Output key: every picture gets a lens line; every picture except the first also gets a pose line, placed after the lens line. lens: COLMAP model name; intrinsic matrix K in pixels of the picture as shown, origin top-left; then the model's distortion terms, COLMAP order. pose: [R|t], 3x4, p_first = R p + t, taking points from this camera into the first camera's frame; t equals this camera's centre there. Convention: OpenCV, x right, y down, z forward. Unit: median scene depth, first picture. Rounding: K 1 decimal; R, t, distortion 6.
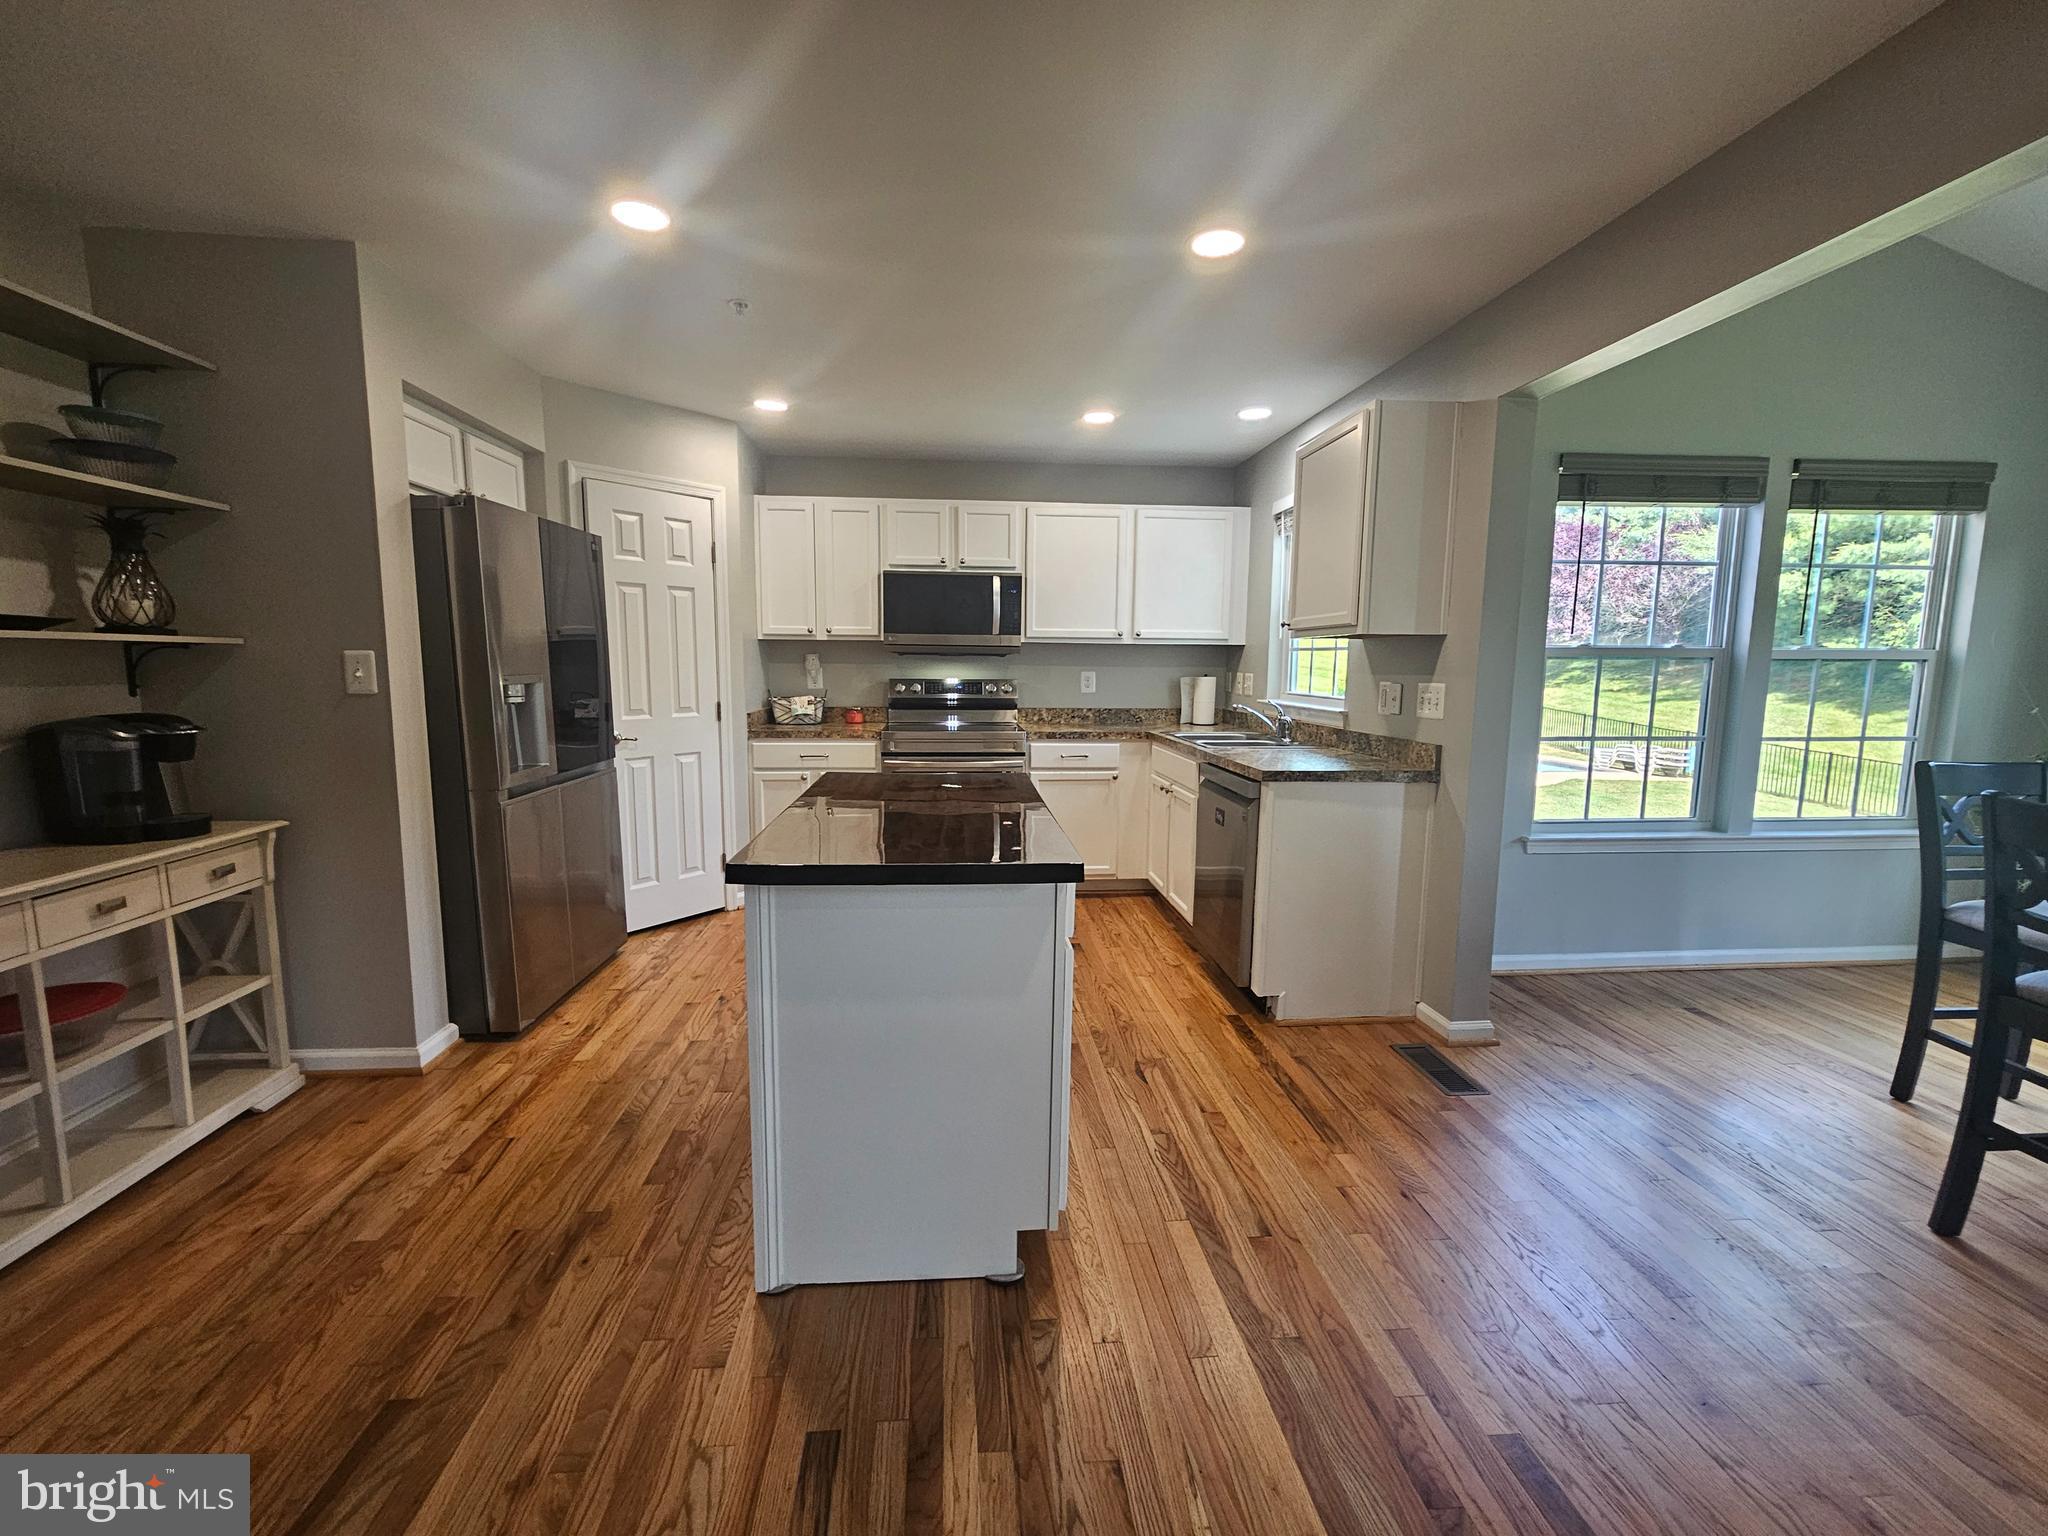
lens RADIAL K [[835.7, 0, 1014.3], [0, 835.7, 764.3], [0, 0, 1]] dist [-0.002205, -0.000182]
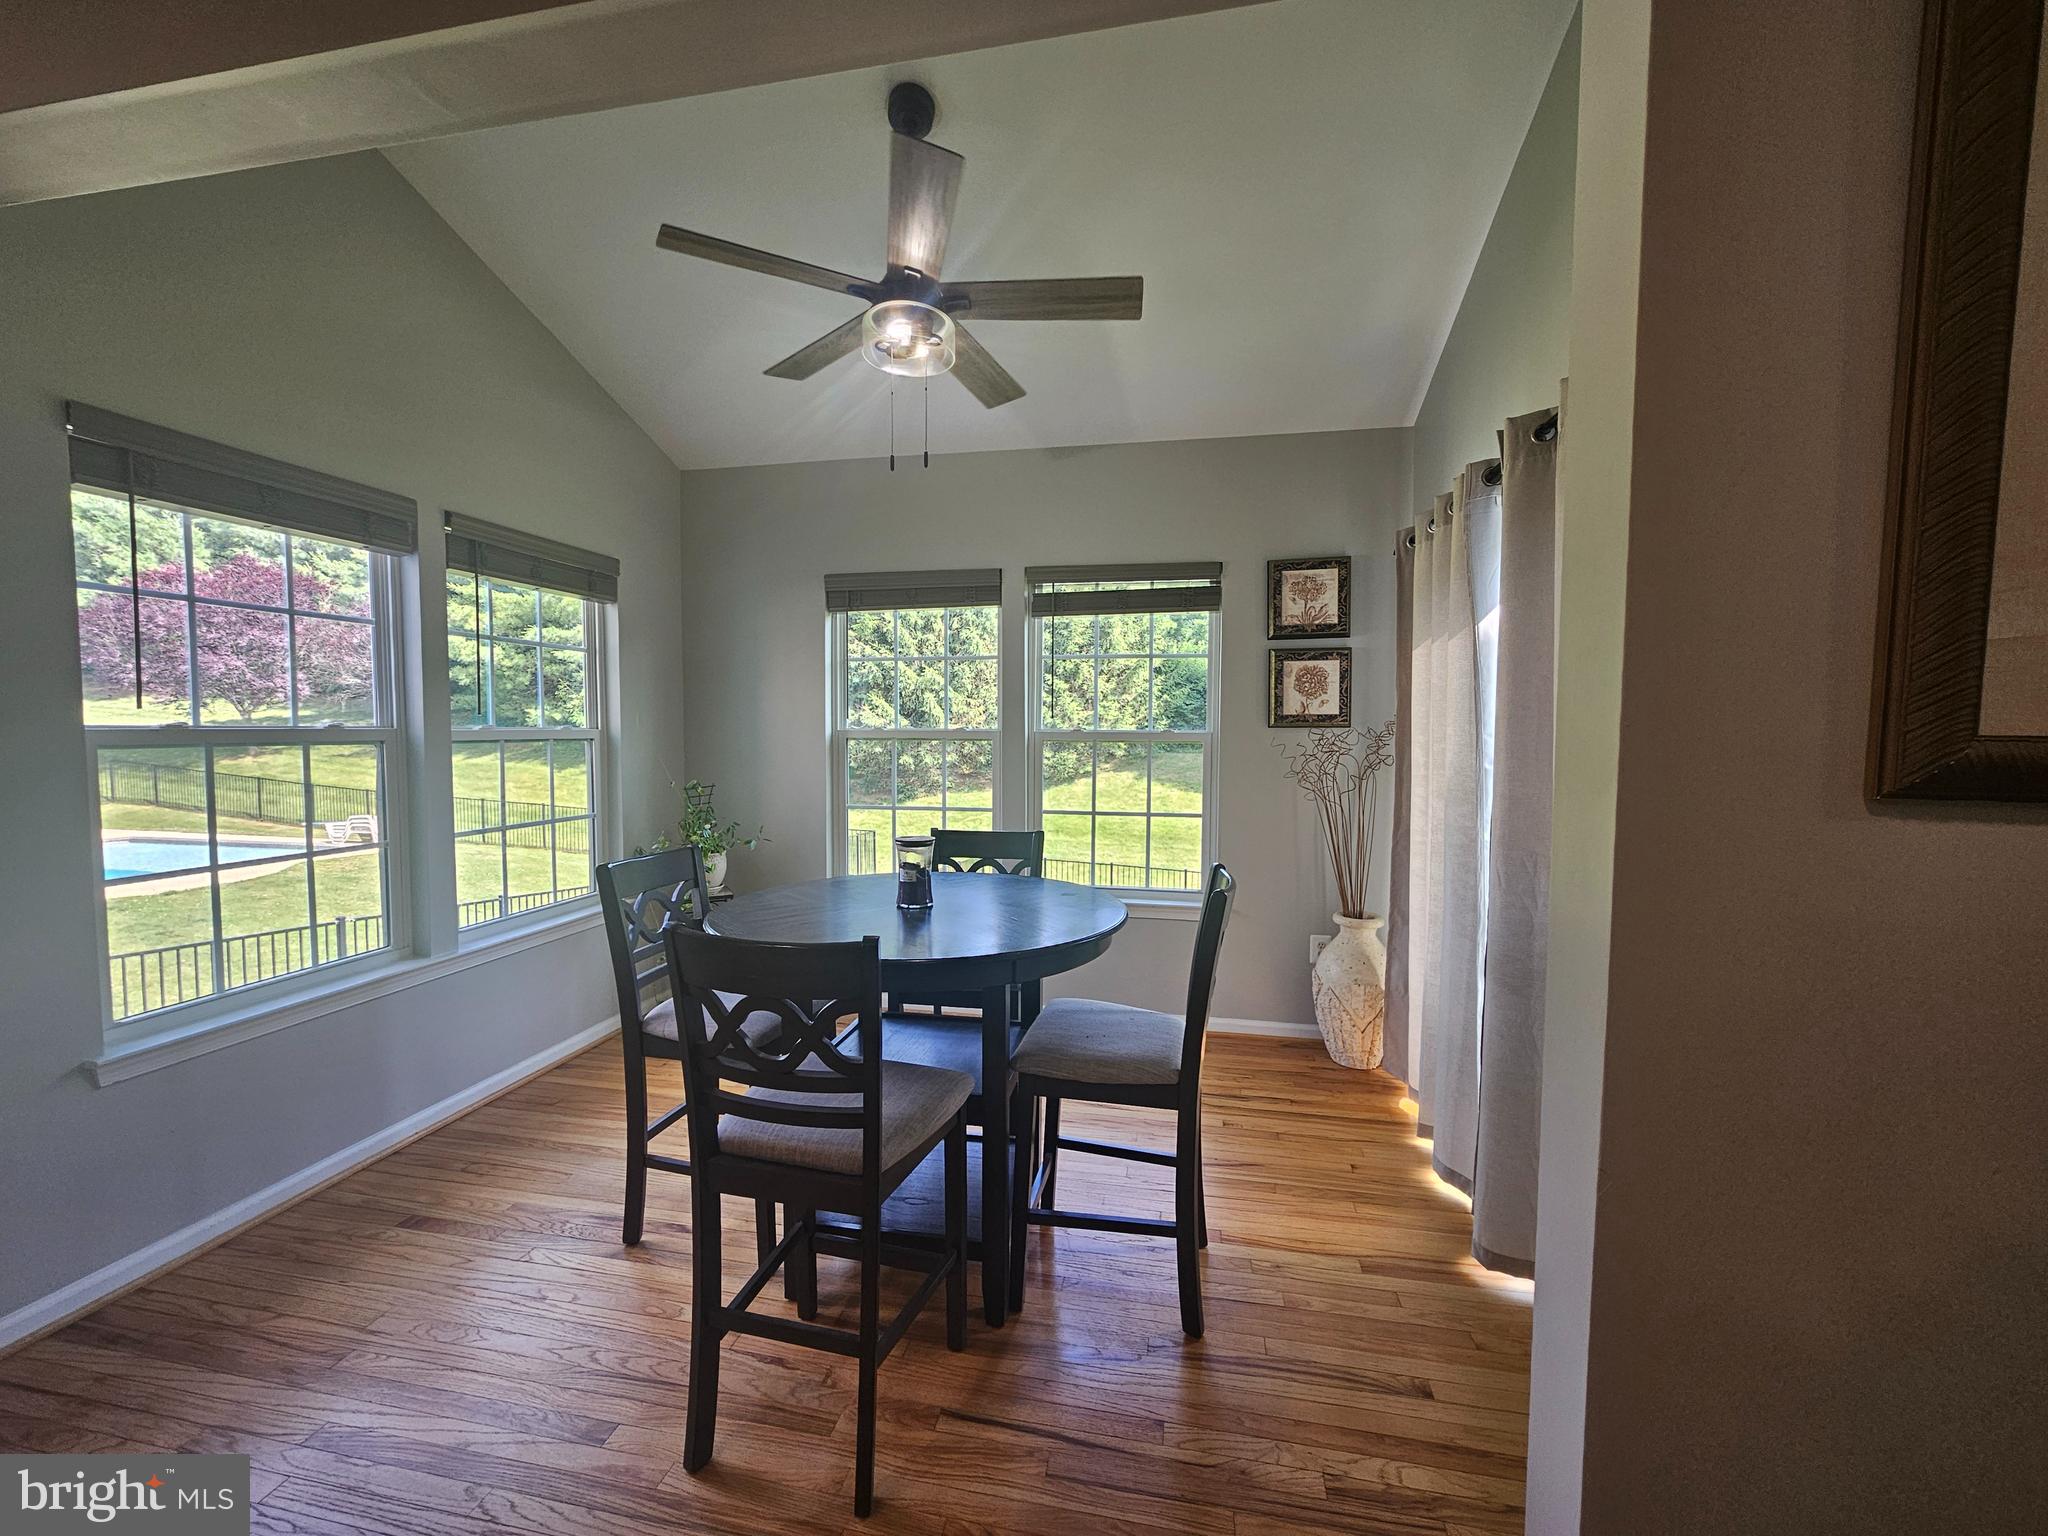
lens RADIAL K [[835.7, 0, 1025.5], [0, 835.7, 769.5], [0, 0, 1]] dist [-0.002205, -0.000182]
pose [[0.265601, -0.052393, 0.962658, 0.239292], [0.116118, 0.992992, 0.022006, -0.047943], [-0.957065, 0.105937, 0.269824, 0.212287]]
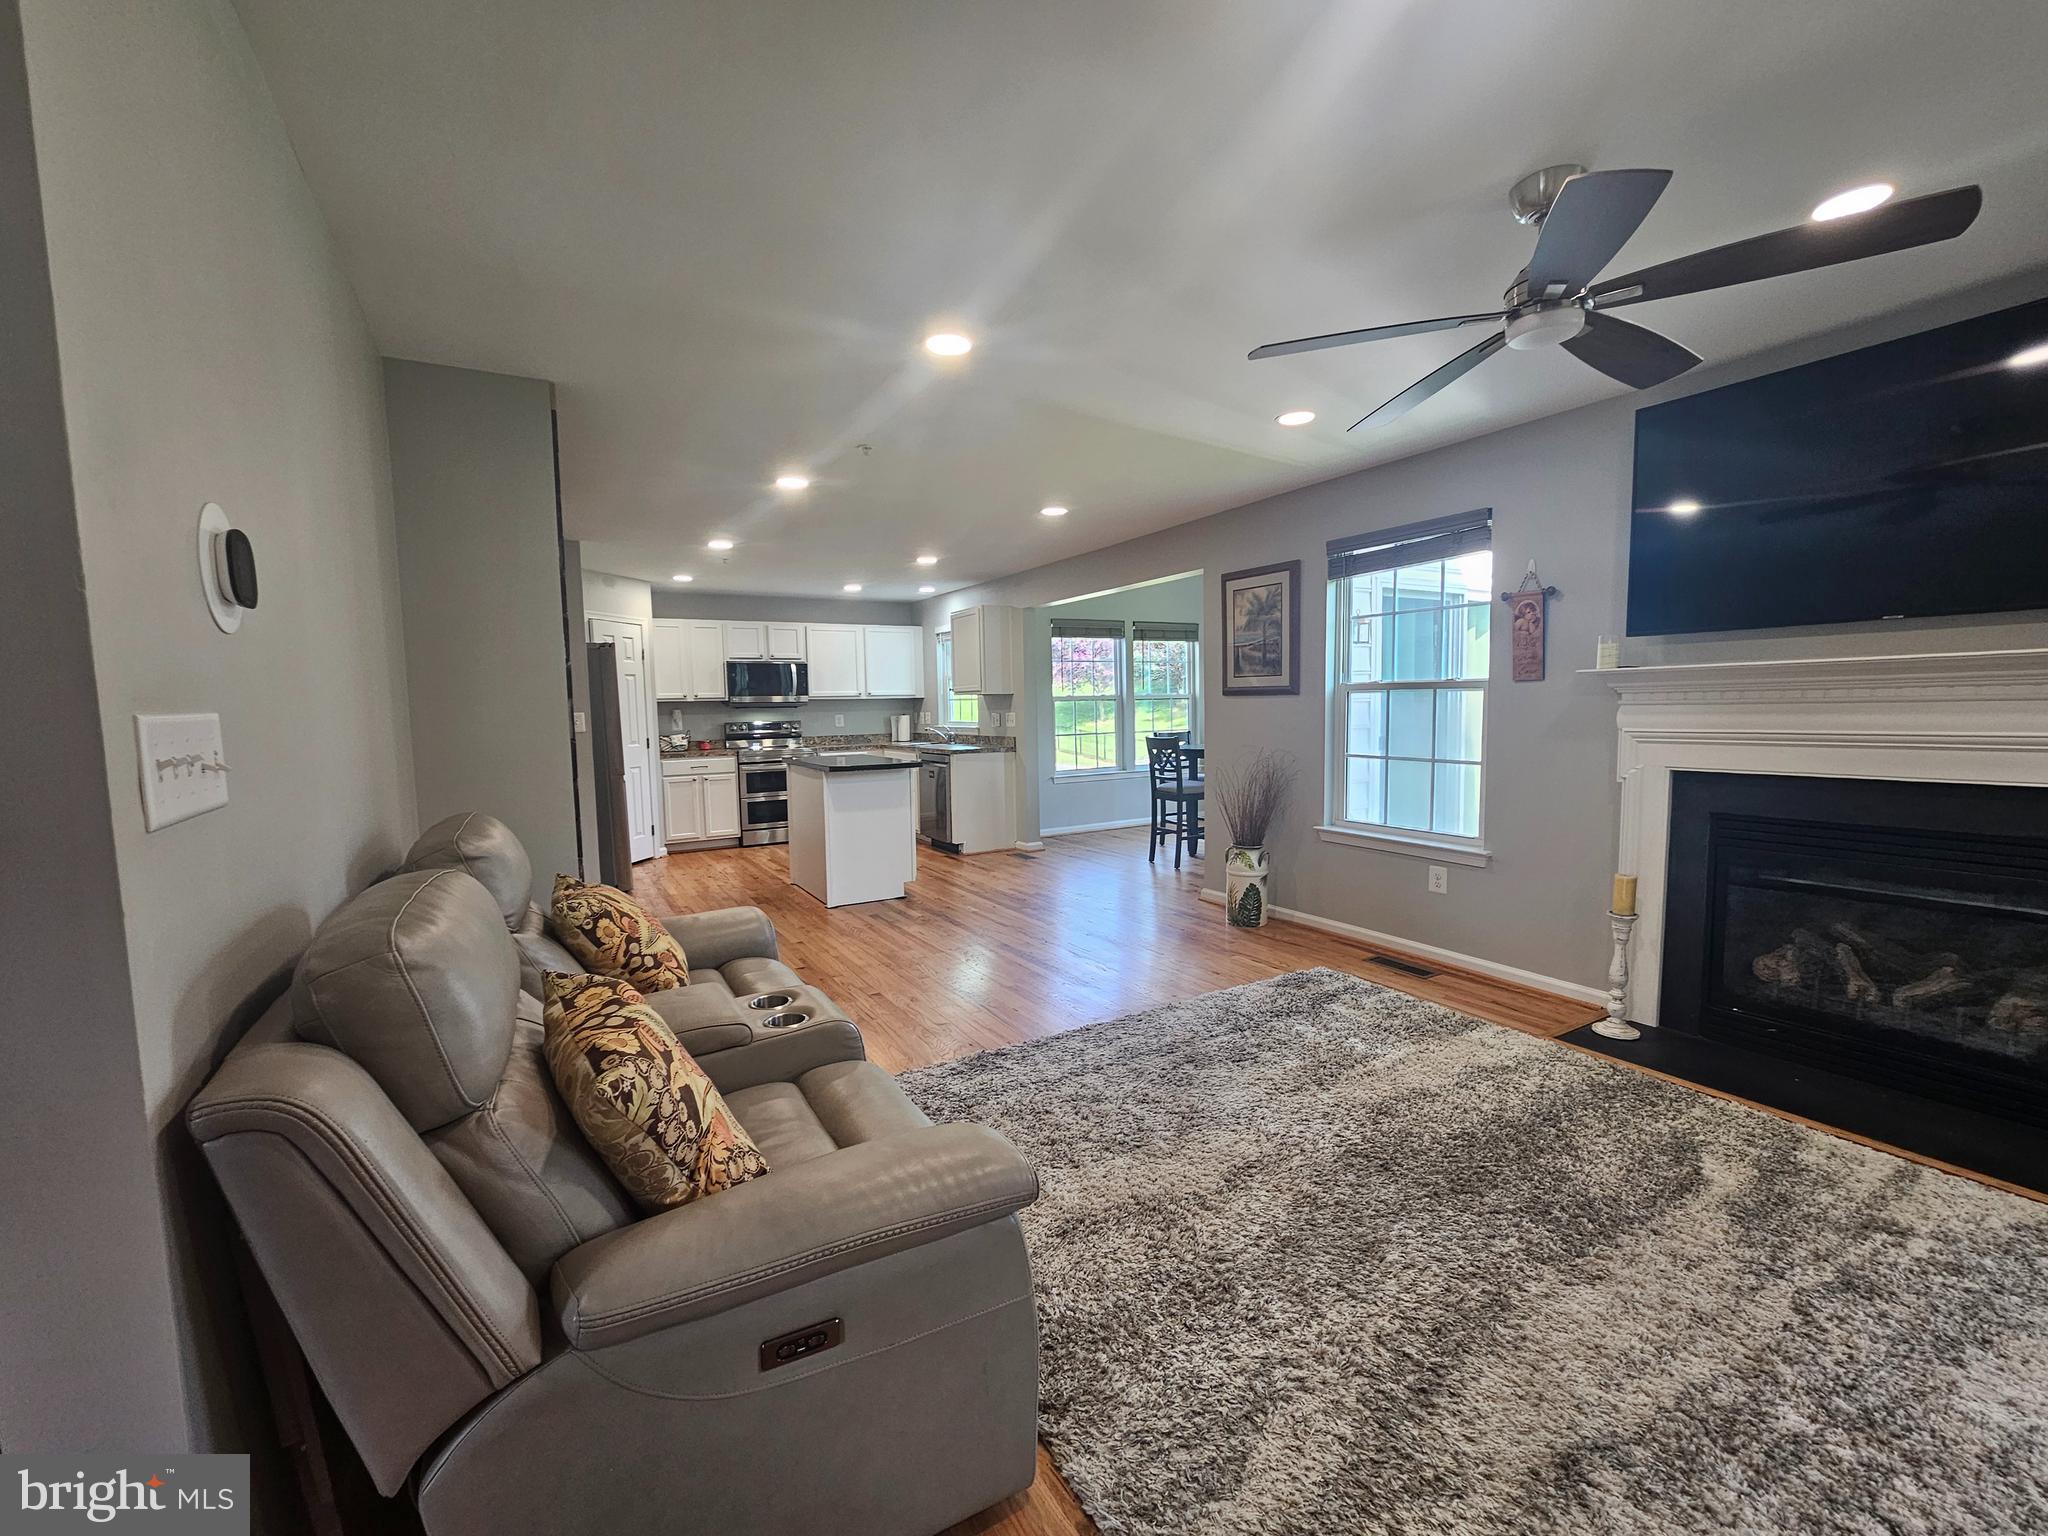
lens RADIAL K [[835.7, 0, 1022.5], [0, 835.7, 777.1], [0, 0, 1]] dist [-0.002205, -0.000182]
pose [[0.898419, -0.065352, 0.434249, -0.473745], [0.082163, 0.996418, -0.020033, 0.122831], [-0.431384, 0.053677, 0.900570, -1.051702]]
